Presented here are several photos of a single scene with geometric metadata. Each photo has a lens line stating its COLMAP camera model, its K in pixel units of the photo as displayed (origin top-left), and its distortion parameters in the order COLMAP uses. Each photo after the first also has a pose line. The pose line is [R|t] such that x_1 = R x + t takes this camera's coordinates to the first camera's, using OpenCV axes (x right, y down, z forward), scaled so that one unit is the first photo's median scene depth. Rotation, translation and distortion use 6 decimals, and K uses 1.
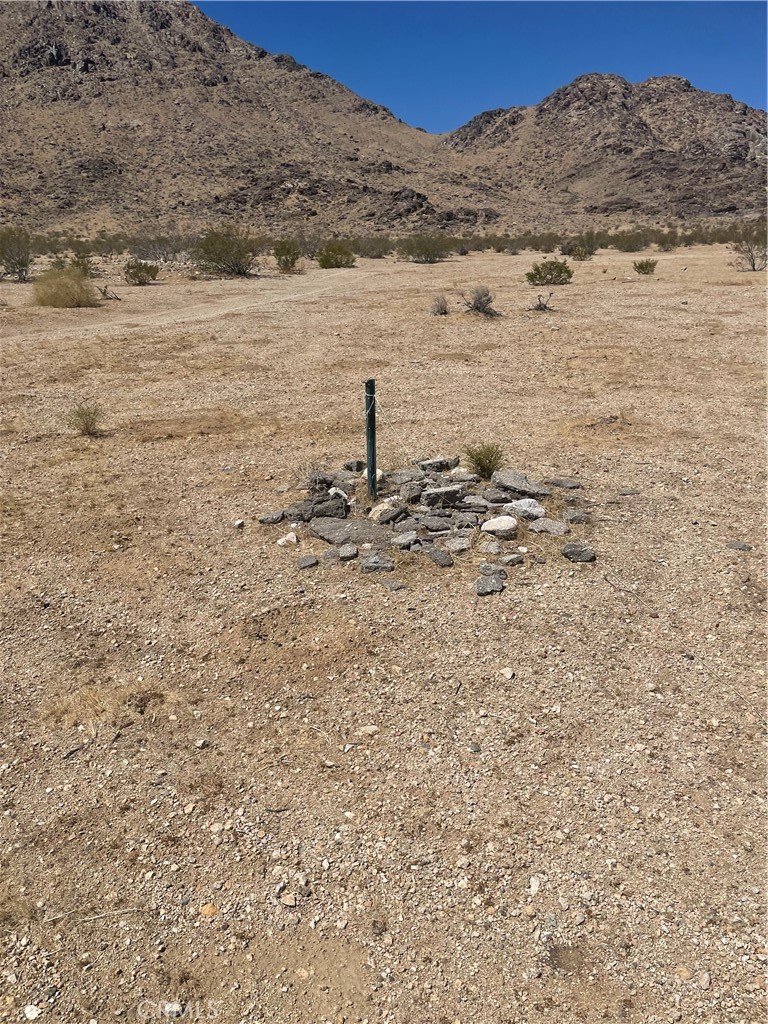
lens RADIAL K [[773.5, 0, 384.0], [0, 773.5, 512.0], [0, 0, 1]] dist [0.112373, -0.151666]
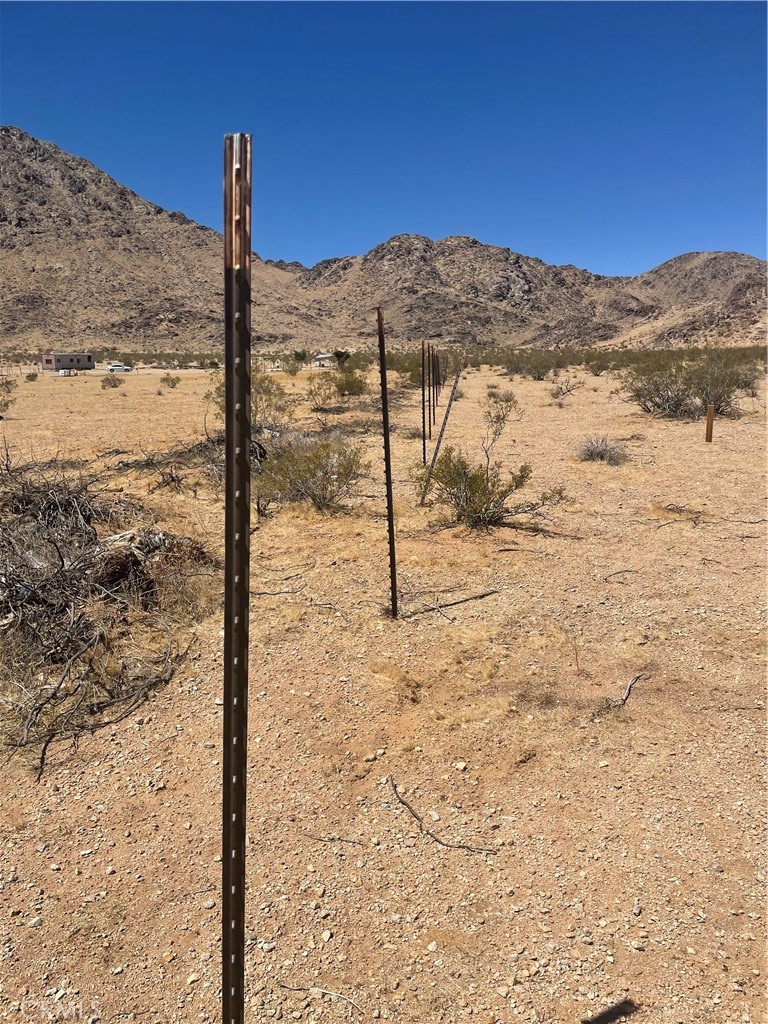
lens RADIAL K [[773.5, 0, 384.0], [0, 773.5, 512.0], [0, 0, 1]] dist [0.112373, -0.151666]
pose [[0.994885, -0.017741, 0.099448, 0.094370], [0.029920, 0.992036, -0.122347, 0.102448], [-0.096486, 0.124696, 0.987492, -0.316894]]
